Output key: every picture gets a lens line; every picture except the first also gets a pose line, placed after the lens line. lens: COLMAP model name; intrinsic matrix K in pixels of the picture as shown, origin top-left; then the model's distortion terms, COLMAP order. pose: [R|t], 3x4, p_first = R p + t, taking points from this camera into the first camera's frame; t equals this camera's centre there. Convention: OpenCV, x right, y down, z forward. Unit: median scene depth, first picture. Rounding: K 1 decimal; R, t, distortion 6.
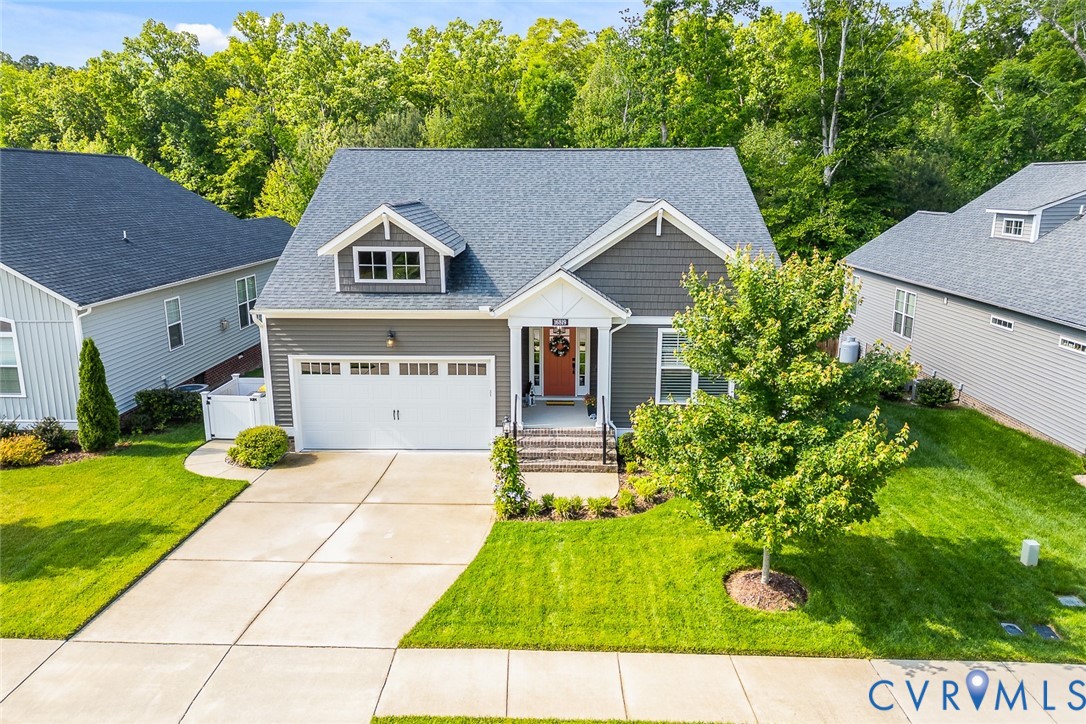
lens RADIAL K [[765.4, 0, 538.7], [0, 765.4, 373.2], [0, 0, 1]] dist [0.051093, -0.037670]
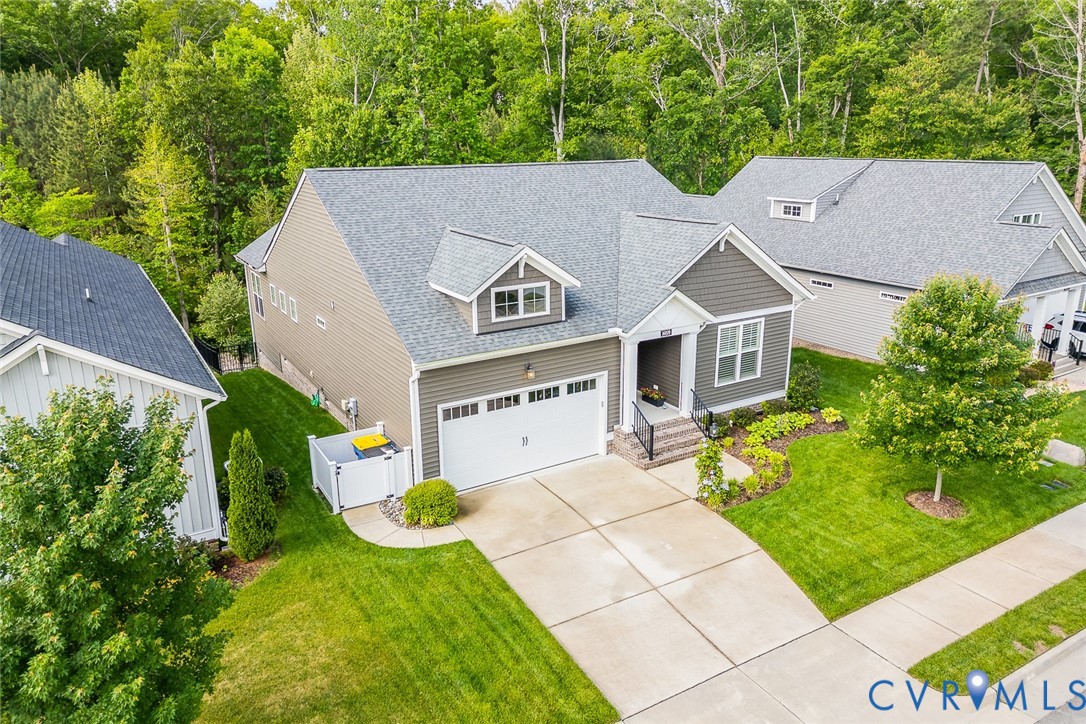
lens RADIAL K [[765.4, 0, 538.7], [0, 765.4, 351.9], [0, 0, 1]] dist [0.051093, -0.037670]
pose [[0.842153, -0.155725, 0.516264, -0.718232], [0.137165, 0.987765, 0.074197, -0.146666], [-0.521502, 0.008328, 0.853209, 0.103408]]
